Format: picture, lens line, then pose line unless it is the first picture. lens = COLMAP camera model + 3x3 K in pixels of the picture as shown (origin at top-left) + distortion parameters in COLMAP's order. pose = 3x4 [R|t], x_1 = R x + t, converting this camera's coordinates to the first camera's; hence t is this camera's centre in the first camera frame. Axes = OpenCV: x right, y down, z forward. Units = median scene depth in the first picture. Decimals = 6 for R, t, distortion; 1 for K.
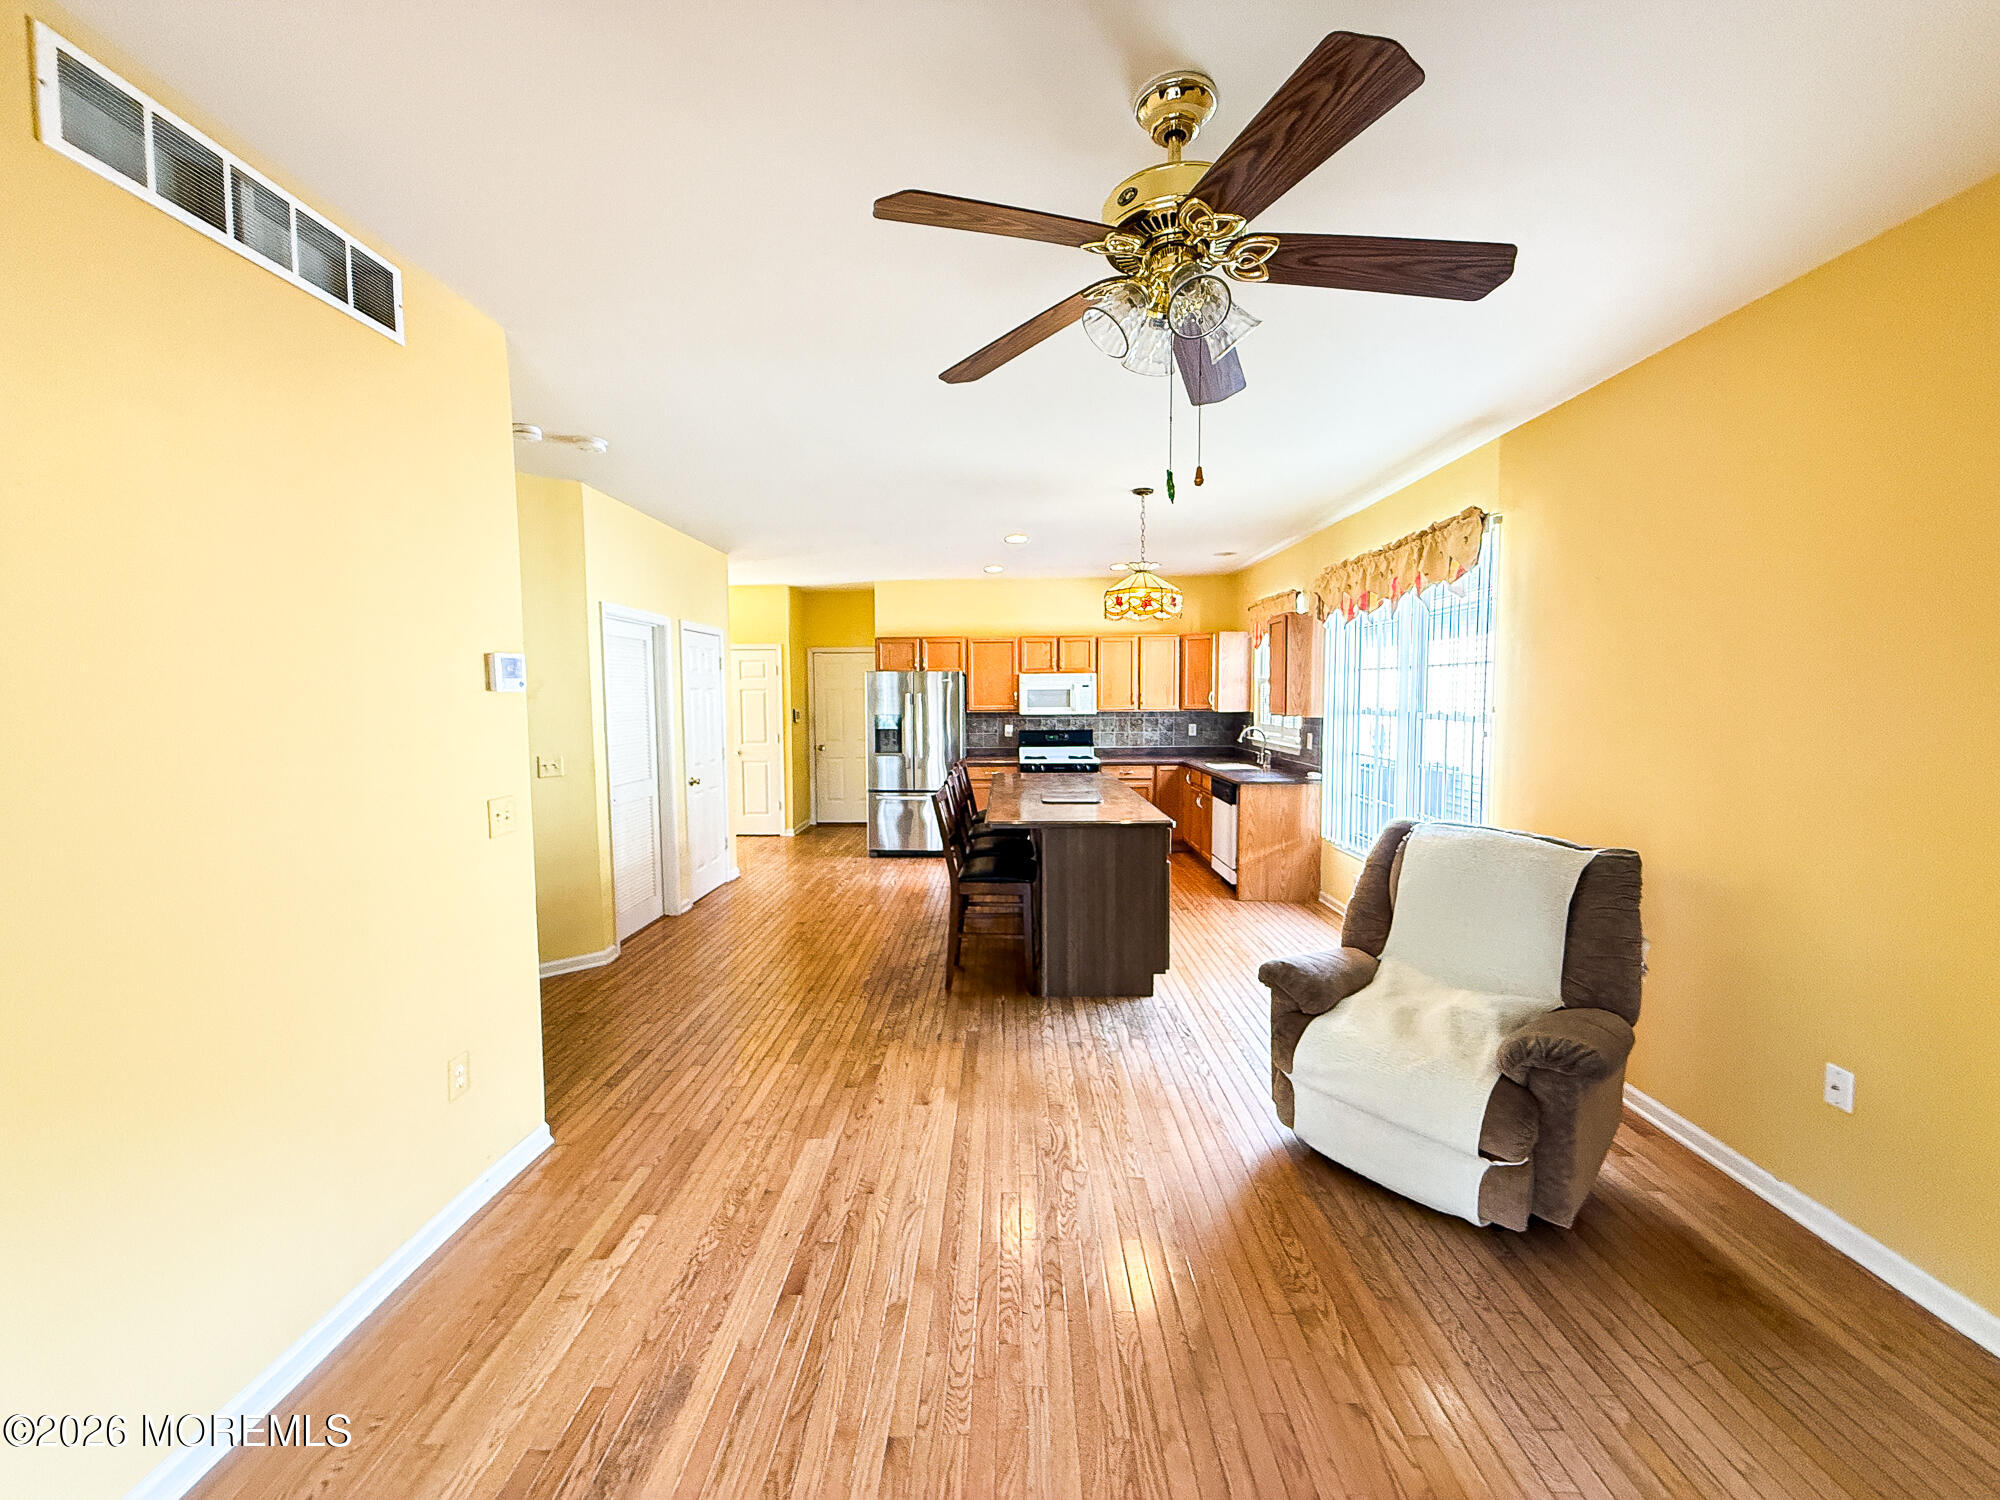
lens RADIAL K [[798.5, 0, 990.5], [0, 798.5, 751.0], [0, 0, 1]] dist [-0.000026, -0.000201]
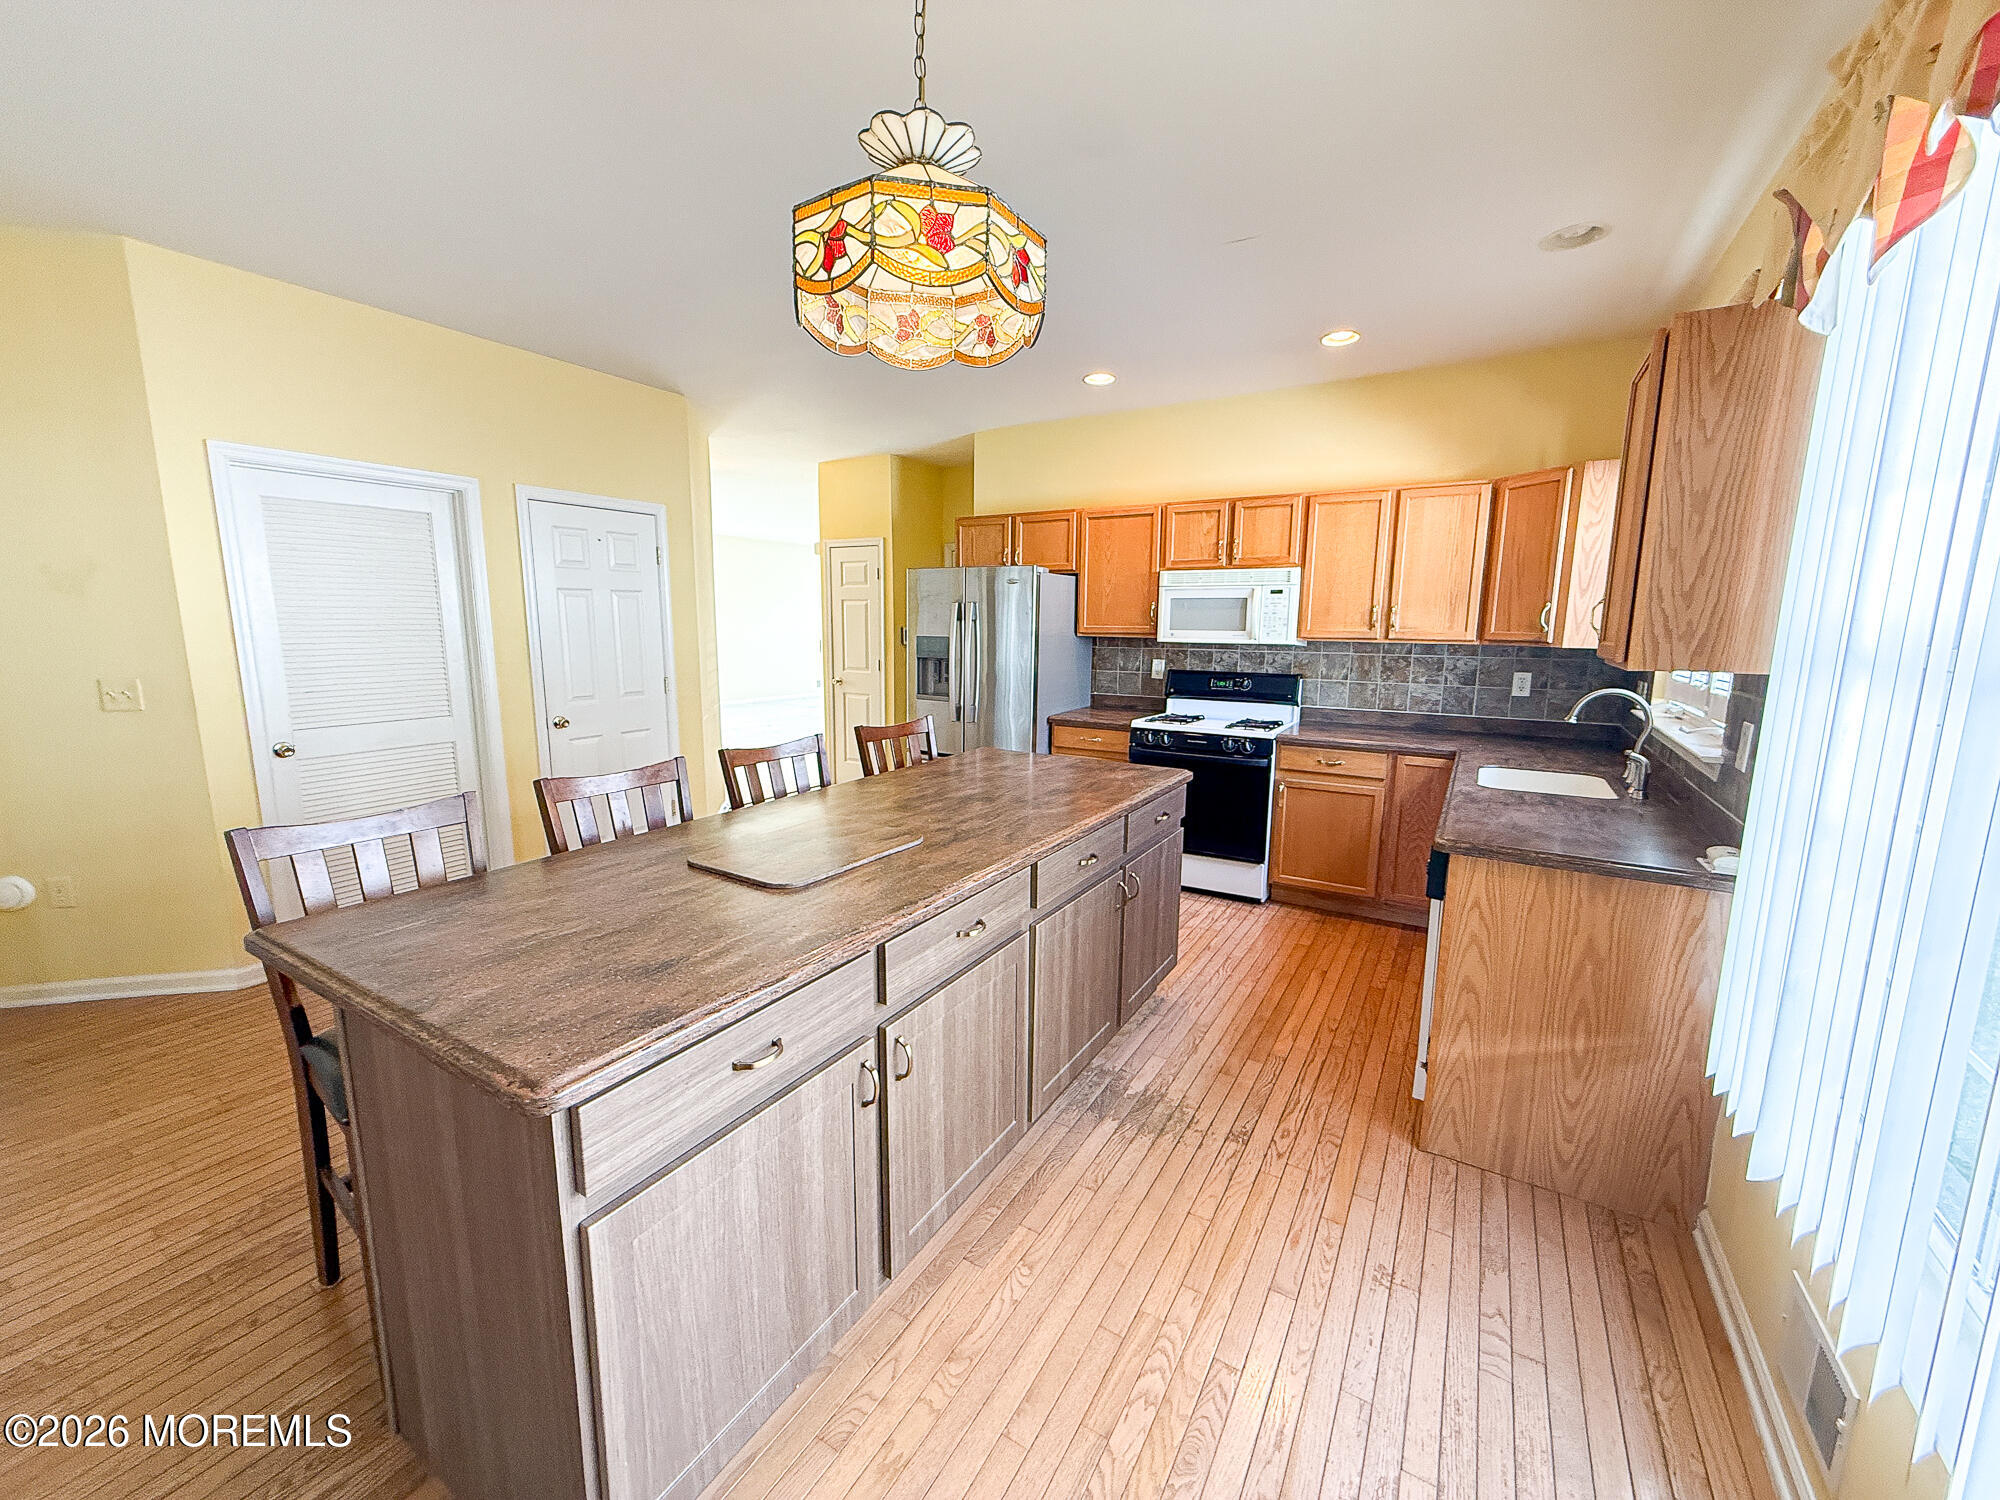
lens RADIAL K [[798.5, 0, 990.5], [0, 798.5, 751.0], [0, 0, 1]] dist [-0.000026, -0.000201]
pose [[0.863737, 0.095972, -0.494719, 0.226554], [-0.050232, 0.993206, 0.104974, -0.021886], [0.501433, -0.065819, 0.862689, 0.434910]]
